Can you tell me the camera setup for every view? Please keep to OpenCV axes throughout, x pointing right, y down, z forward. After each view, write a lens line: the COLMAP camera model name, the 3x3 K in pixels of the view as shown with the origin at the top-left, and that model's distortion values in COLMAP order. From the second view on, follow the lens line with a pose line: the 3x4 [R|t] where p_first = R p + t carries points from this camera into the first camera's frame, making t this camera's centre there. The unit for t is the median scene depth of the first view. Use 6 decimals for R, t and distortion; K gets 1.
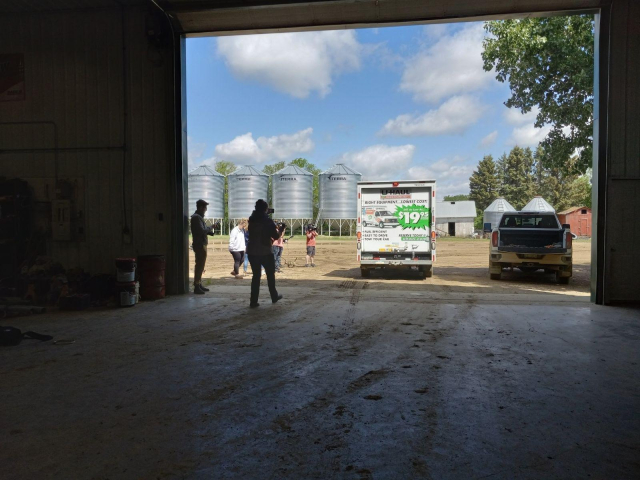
lens RADIAL K [[512.2, 0, 309.9], [0, 512.2, 240.0], [0, 0, 1]] dist [0.000999, -0.001664]
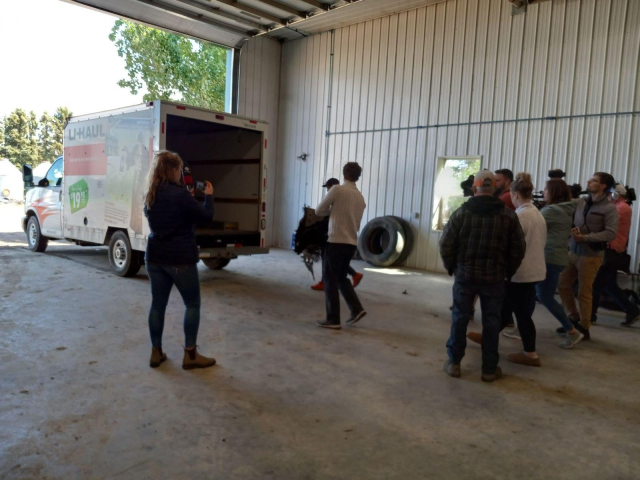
lens RADIAL K [[518.6, 0, 319.7], [0, 518.6, 242.3], [0, 0, 1]] dist [0.061450, -0.085342]
pose [[0.558683, -0.038947, 0.828466, -0.105378], [-0.016371, 0.998184, 0.057965, 0.003228], [-0.829219, -0.045947, 0.557031, -0.015522]]
